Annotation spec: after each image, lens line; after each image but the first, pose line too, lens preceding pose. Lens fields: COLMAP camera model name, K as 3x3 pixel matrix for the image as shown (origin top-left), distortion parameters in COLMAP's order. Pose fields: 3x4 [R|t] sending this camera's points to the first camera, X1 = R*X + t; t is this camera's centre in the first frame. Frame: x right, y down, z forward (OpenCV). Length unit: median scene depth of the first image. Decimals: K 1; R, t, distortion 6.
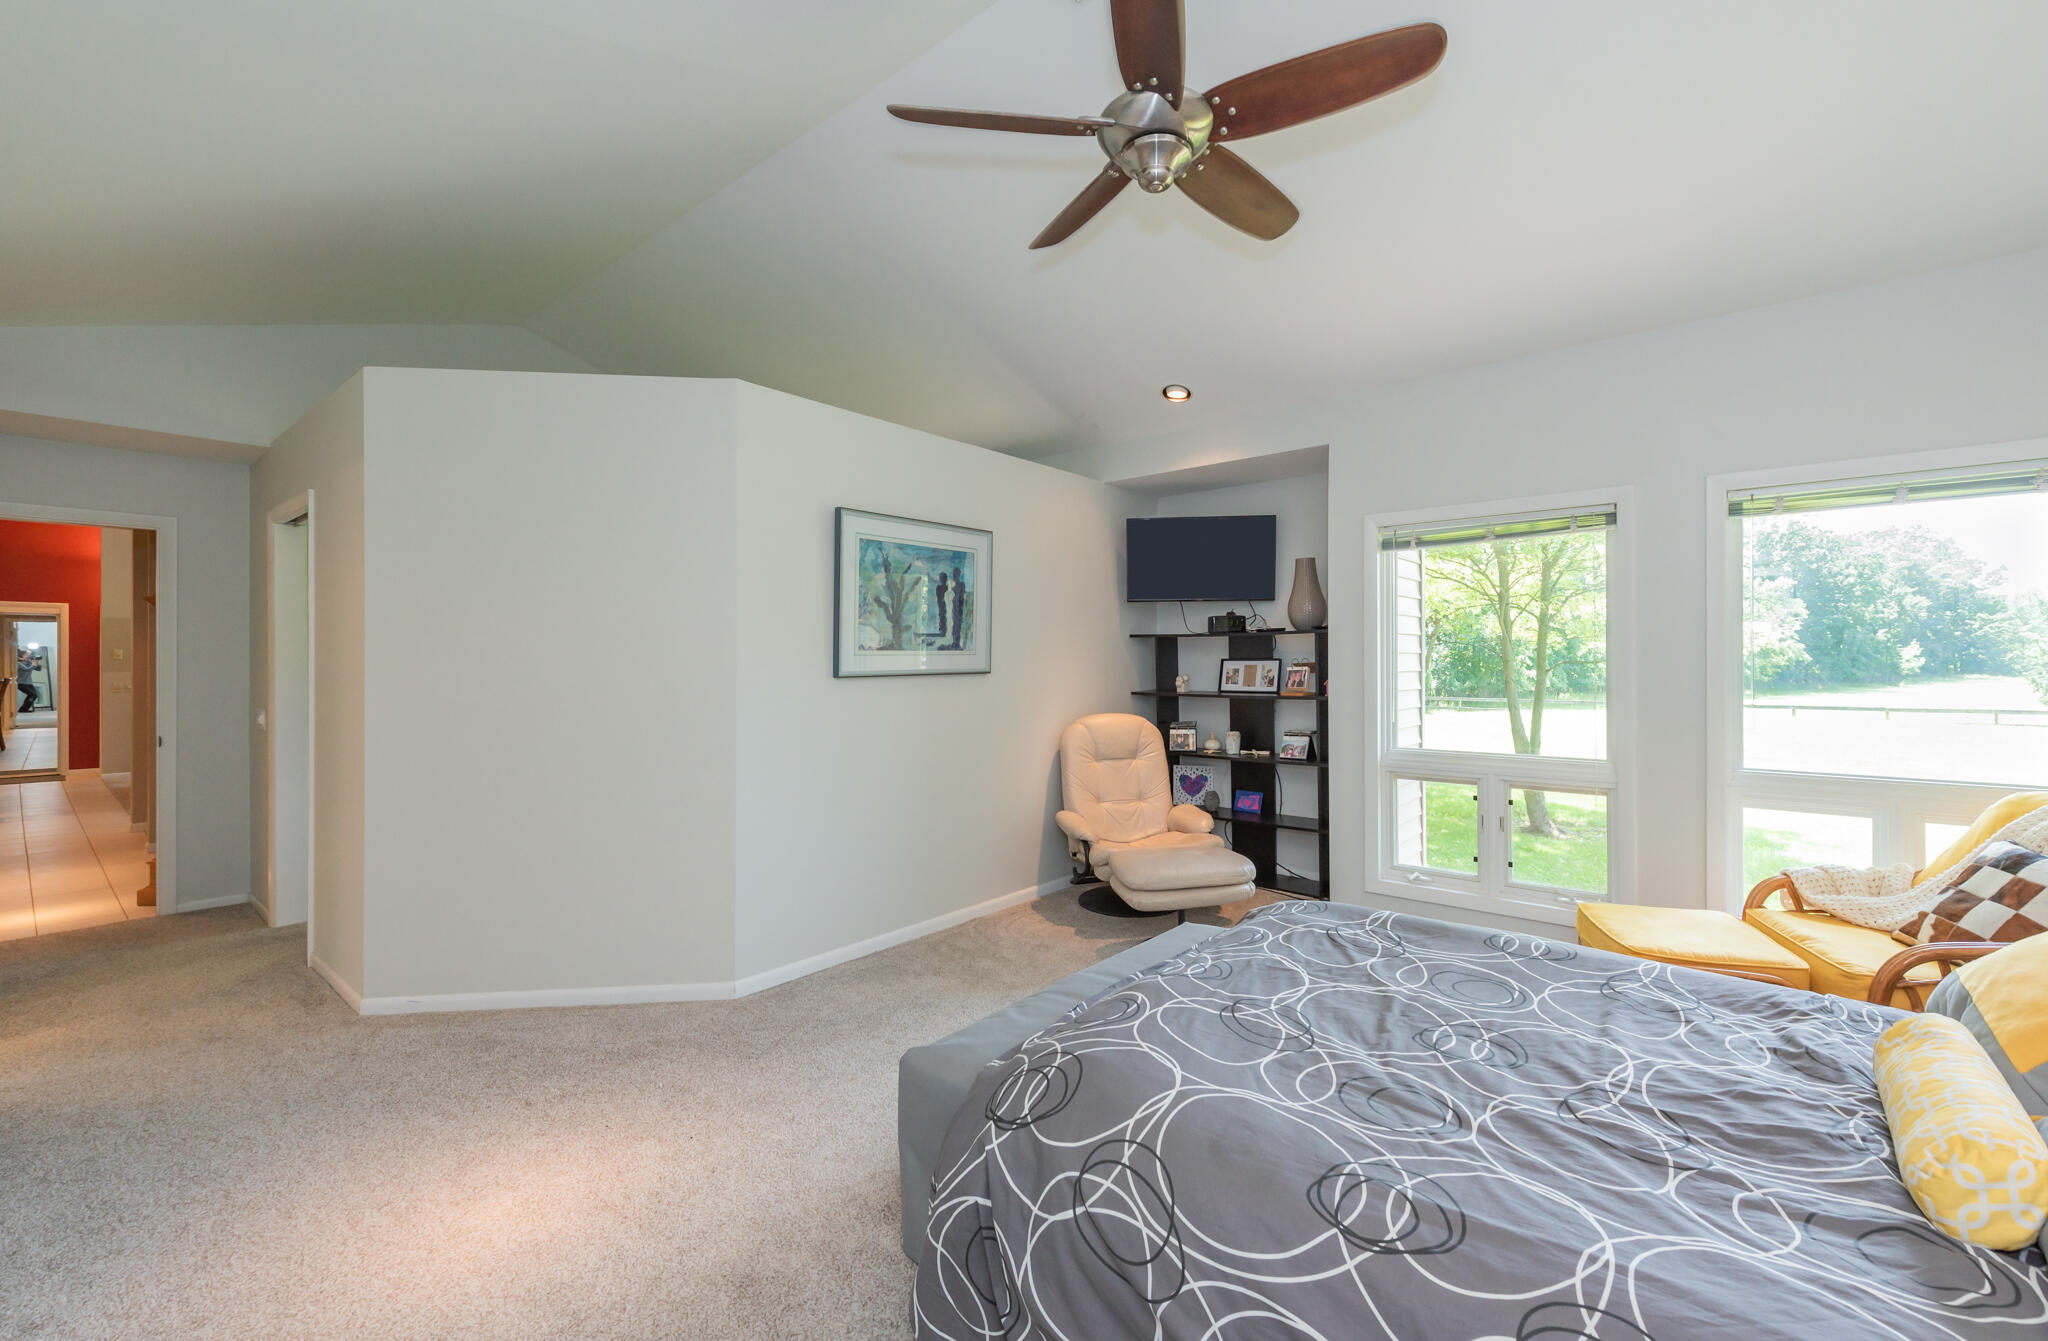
lens RADIAL K [[832.3, 0, 1029.2], [0, 832.3, 658.1], [0, 0, 1]] dist [-0.020933, 0.000015]
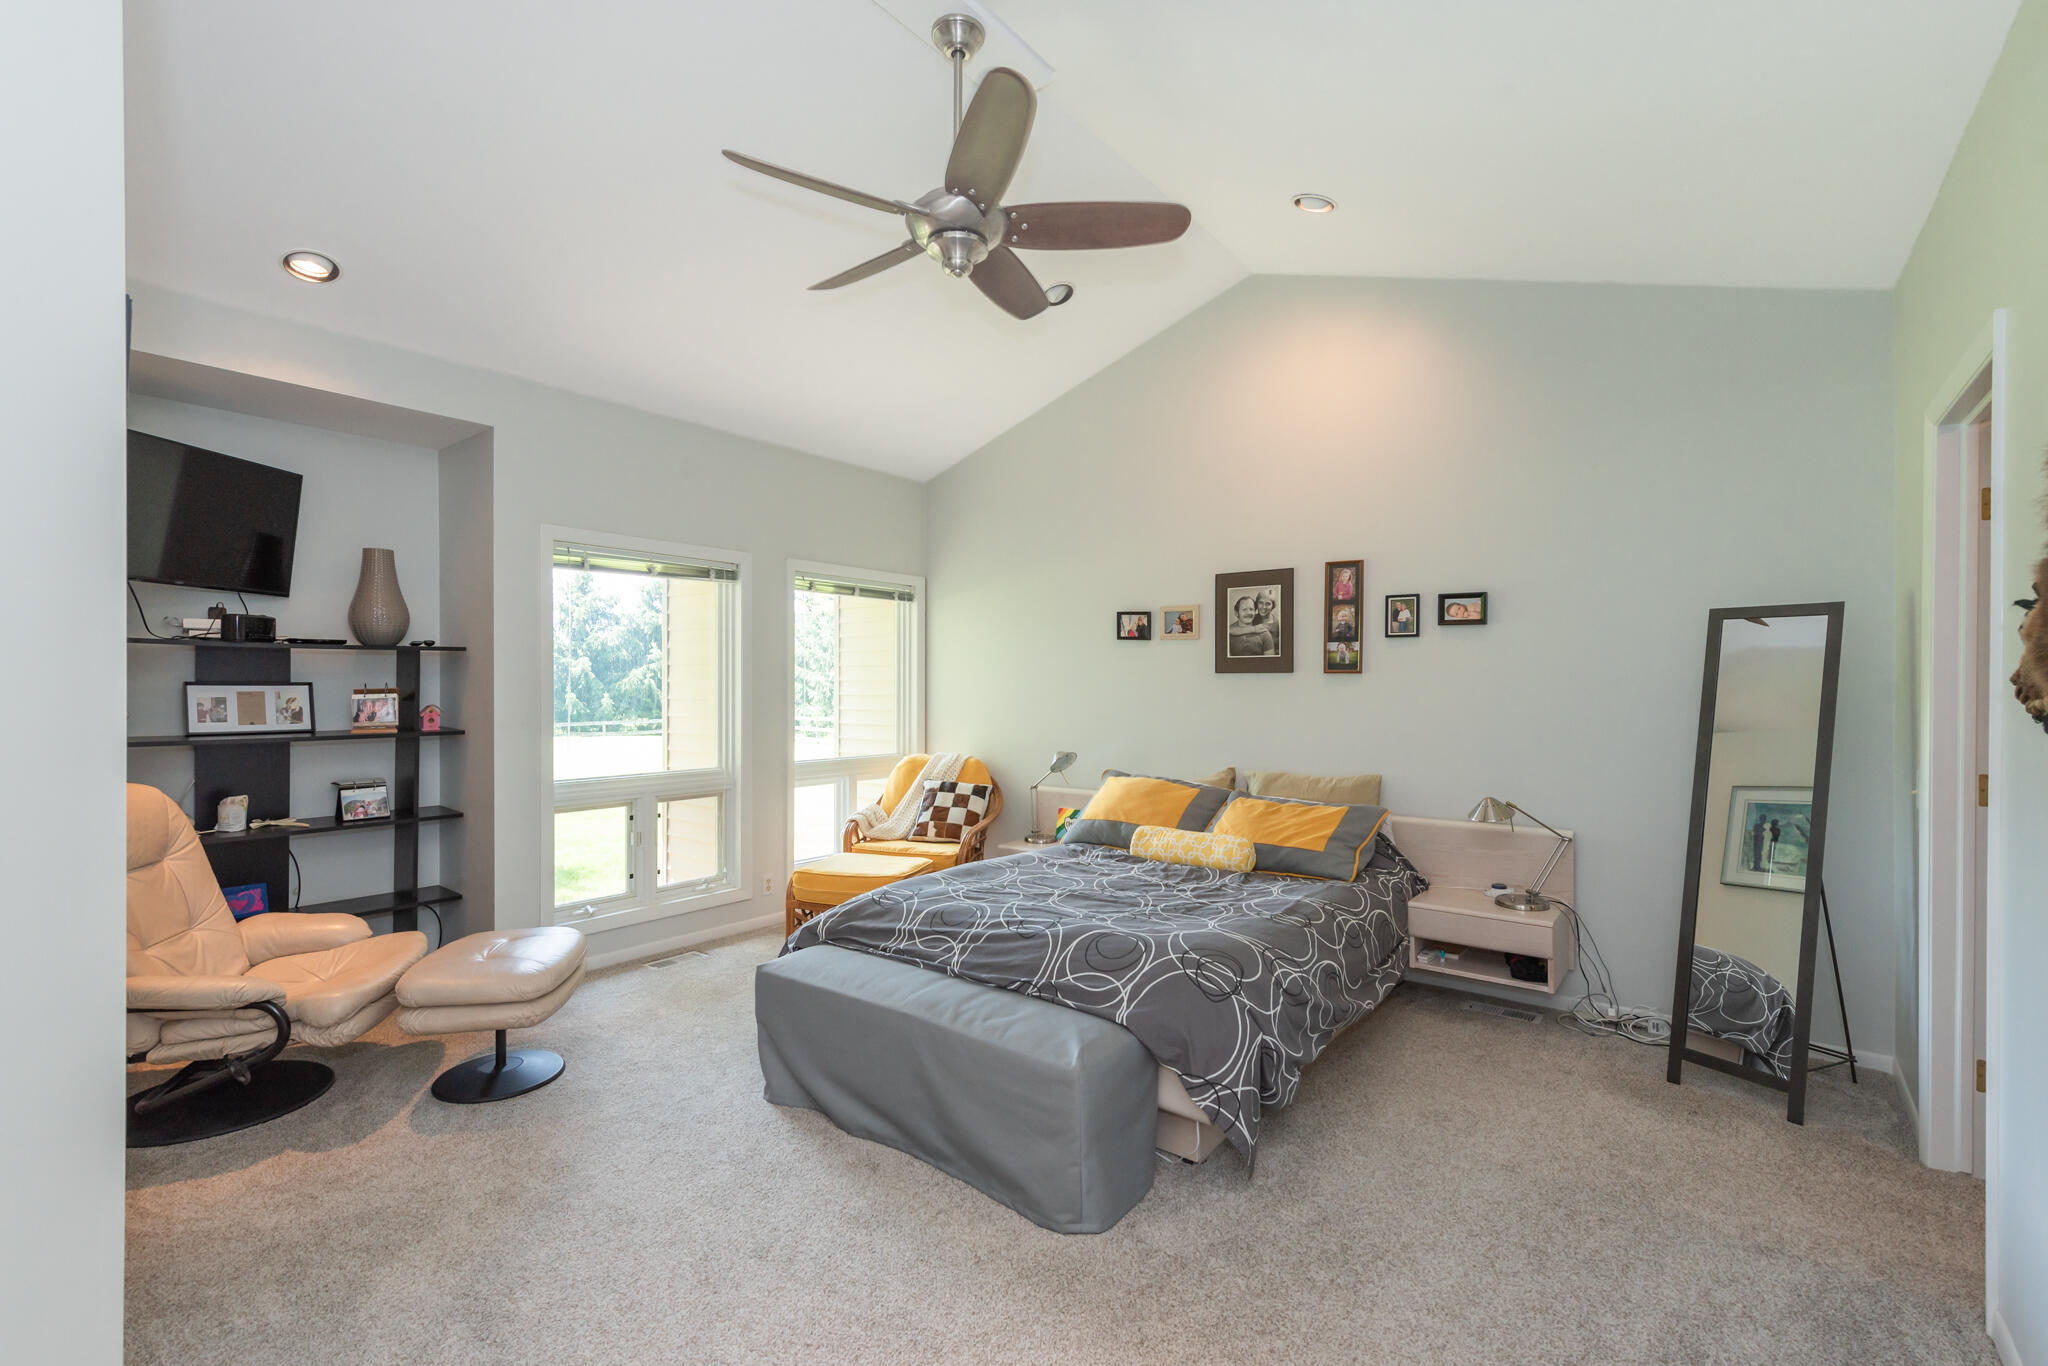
lens RADIAL K [[905.3, 0, 1027.7], [0, 905.3, 689.8], [0, 0, 1]] dist [-0.000641, -0.000068]
pose [[-0.044243, -0.002089, 0.999019, -0.511972], [-0.002967, 0.999994, 0.001960, 0.003598], [-0.999016, -0.002877, -0.044249, 0.449699]]
